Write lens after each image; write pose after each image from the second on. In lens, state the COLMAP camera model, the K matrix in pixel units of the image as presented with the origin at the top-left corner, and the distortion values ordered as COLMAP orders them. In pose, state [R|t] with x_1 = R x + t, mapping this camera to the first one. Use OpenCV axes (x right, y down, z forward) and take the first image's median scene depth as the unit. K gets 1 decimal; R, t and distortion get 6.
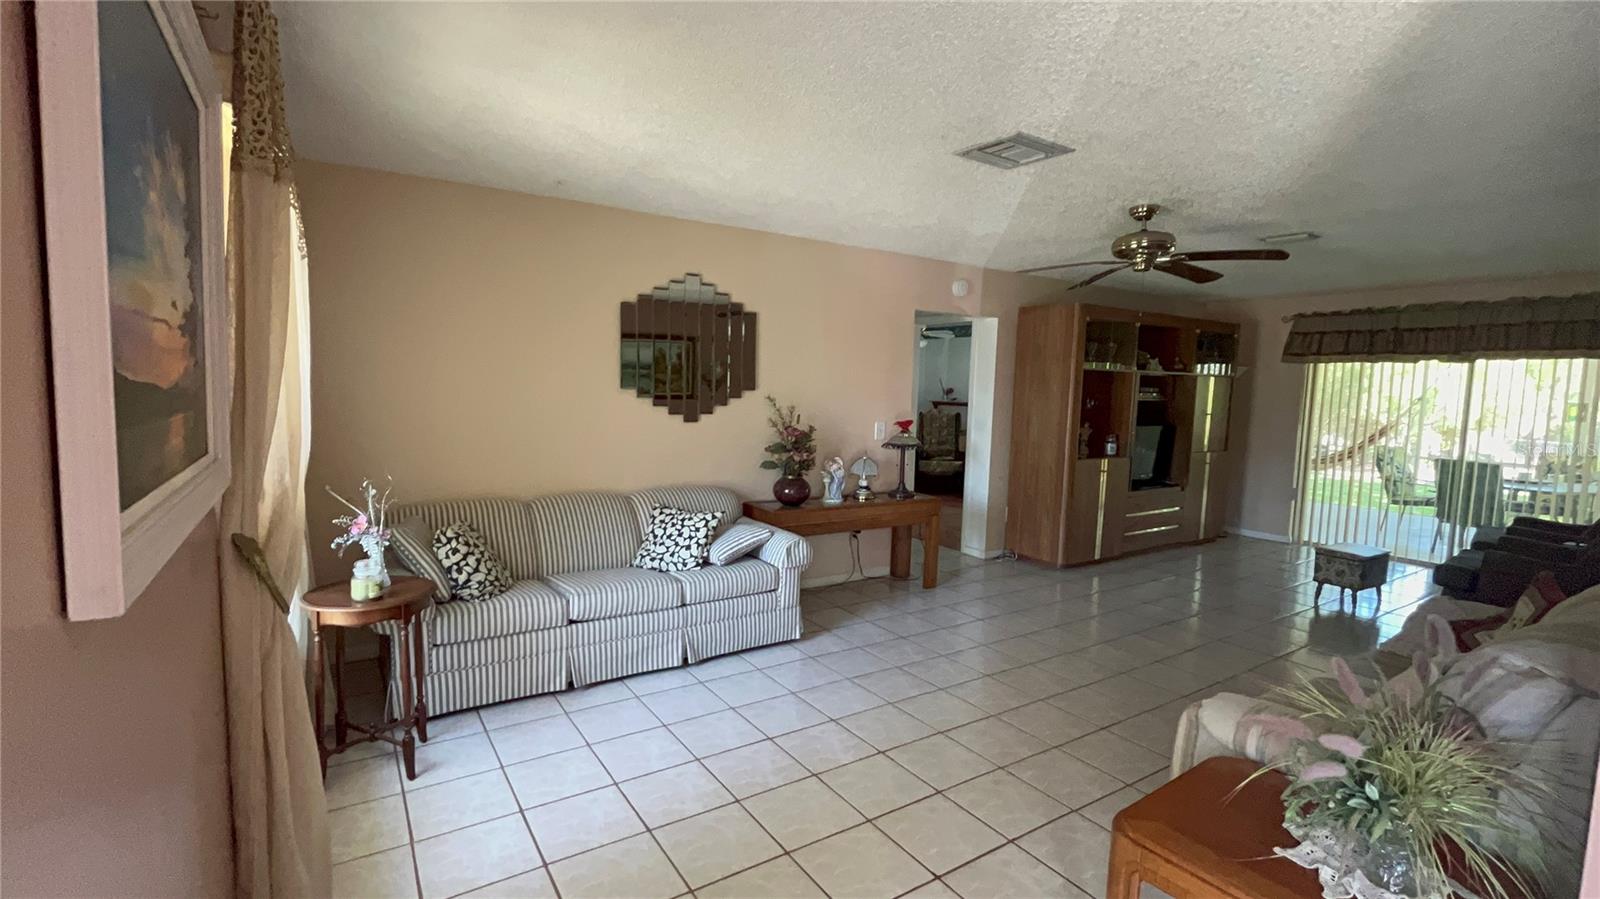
lens RADIAL K [[713.4, 0, 801.1], [0, 713.4, 453.0], [0, 0, 1]] dist [-0.003722, -0.000614]
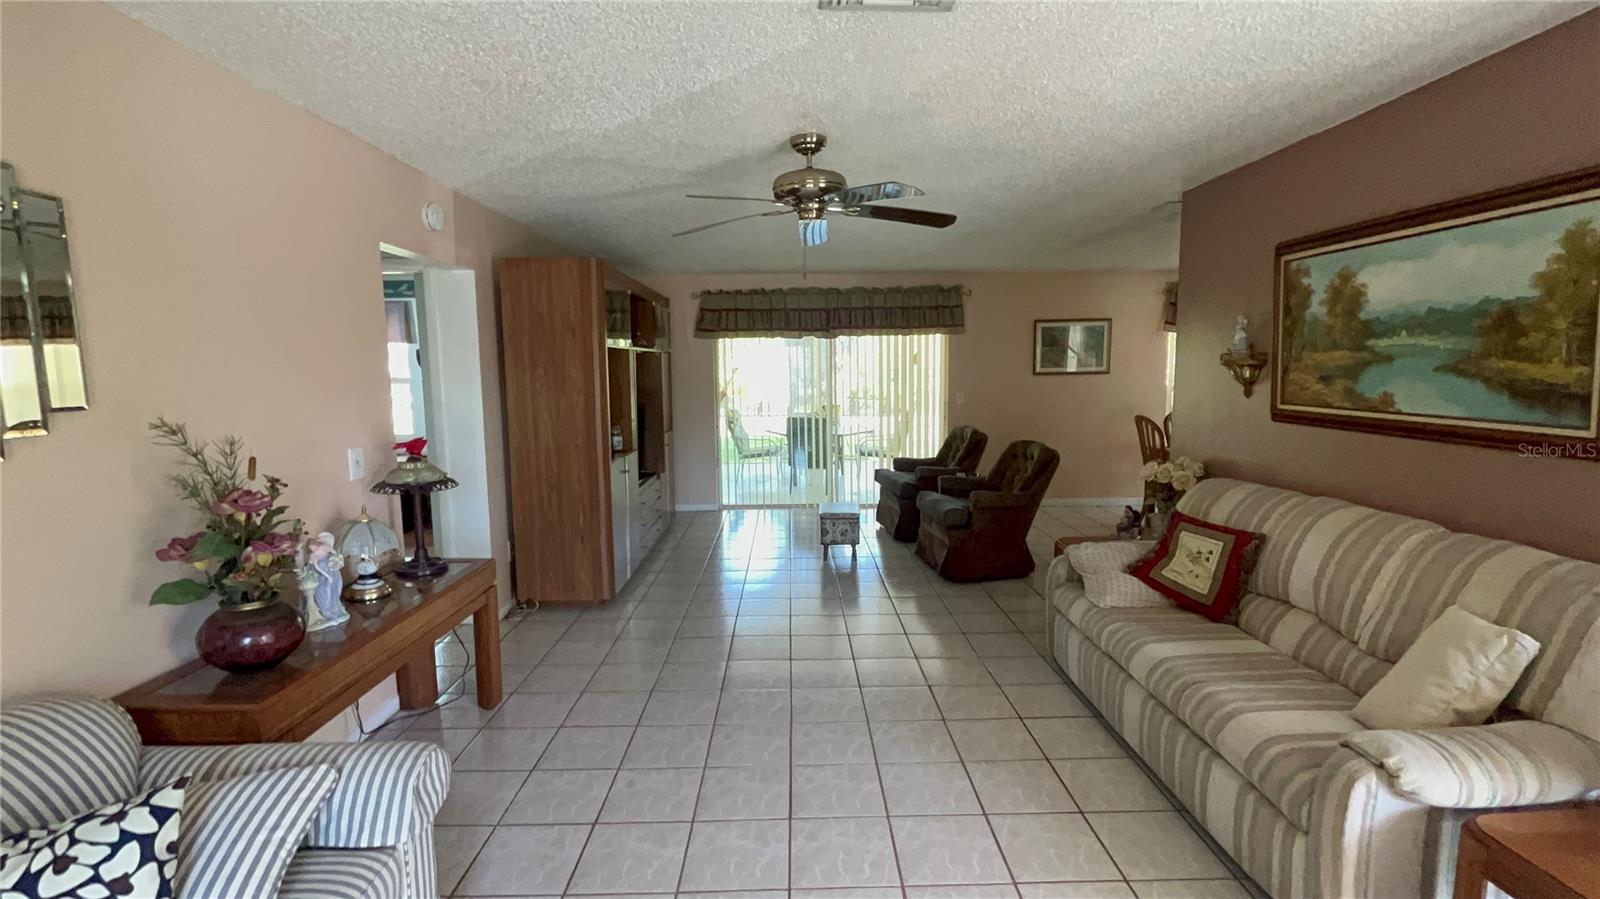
lens RADIAL K [[713.4, 0, 801.1], [0, 713.4, 453.0], [0, 0, 1]] dist [-0.003722, -0.000614]
pose [[0.534847, -0.131752, 0.834614, -0.168544], [0.103217, 0.990558, 0.090225, -0.056226], [-0.838621, 0.037890, 0.543396, 0.453293]]
